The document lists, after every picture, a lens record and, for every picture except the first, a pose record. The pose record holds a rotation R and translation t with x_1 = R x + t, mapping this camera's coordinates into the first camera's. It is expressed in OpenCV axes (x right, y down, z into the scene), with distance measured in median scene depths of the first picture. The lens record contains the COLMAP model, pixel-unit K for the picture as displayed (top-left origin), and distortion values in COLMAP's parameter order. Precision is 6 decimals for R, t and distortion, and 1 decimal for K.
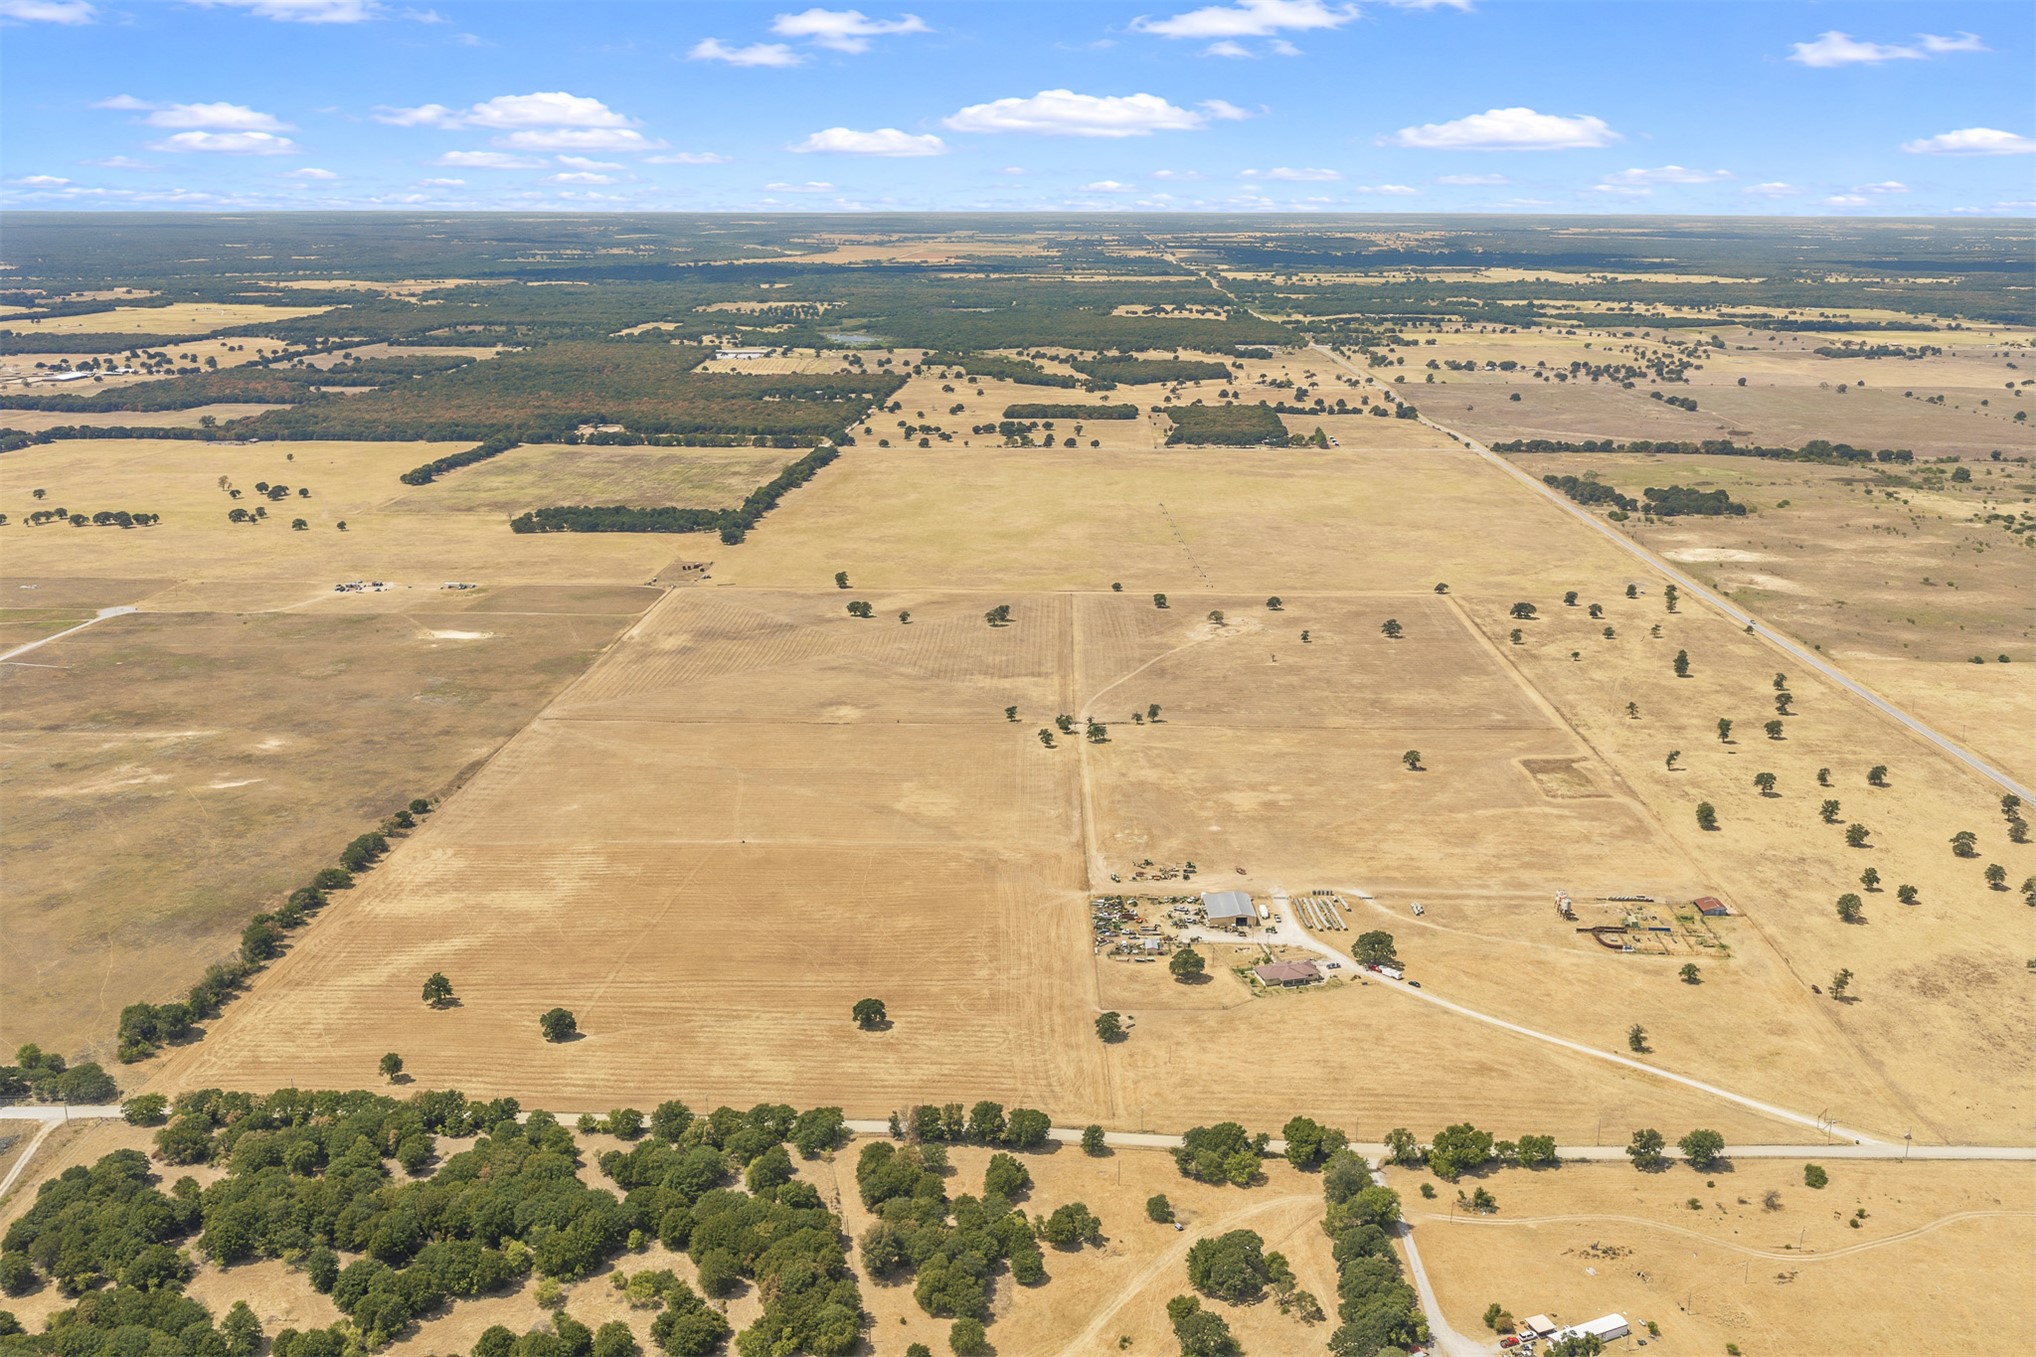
lens RADIAL K [[1670.3, 0, 1013.1], [0, 1670.3, 686.5], [0, 0, 1]] dist [0.002315, -0.001878]
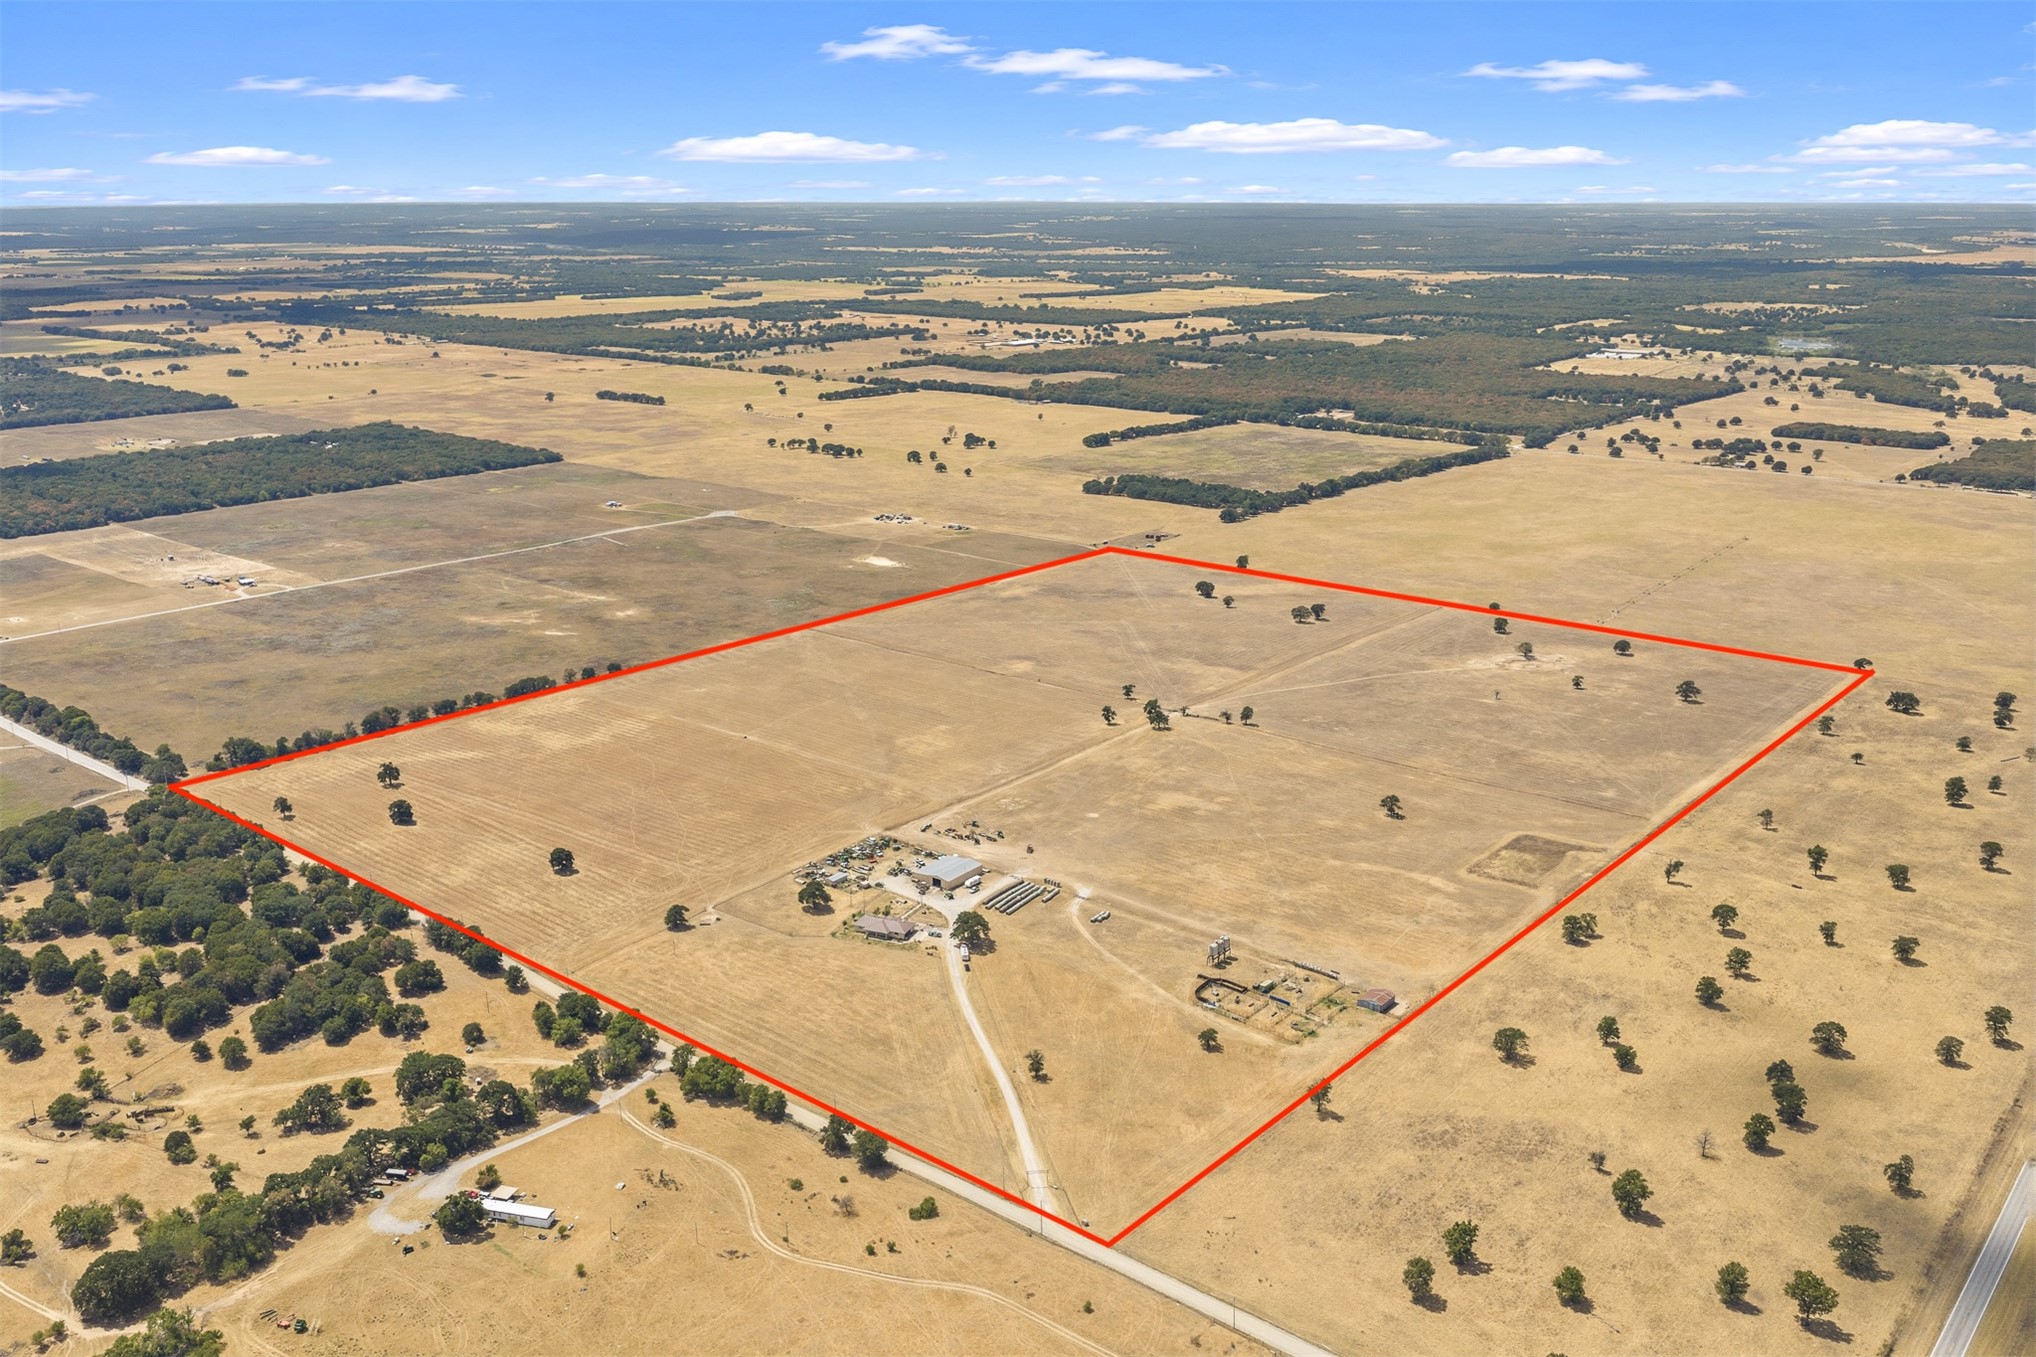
lens RADIAL K [[1670.3, 0, 1027.5], [0, 1670.3, 674.3], [0, 0, 1]] dist [0.002315, -0.001878]
pose [[0.789343, 0.165330, -0.591272, 0.609697], [-0.167217, 0.984545, 0.052062, -0.040849], [0.590741, 0.057776, 0.804790, 0.142123]]
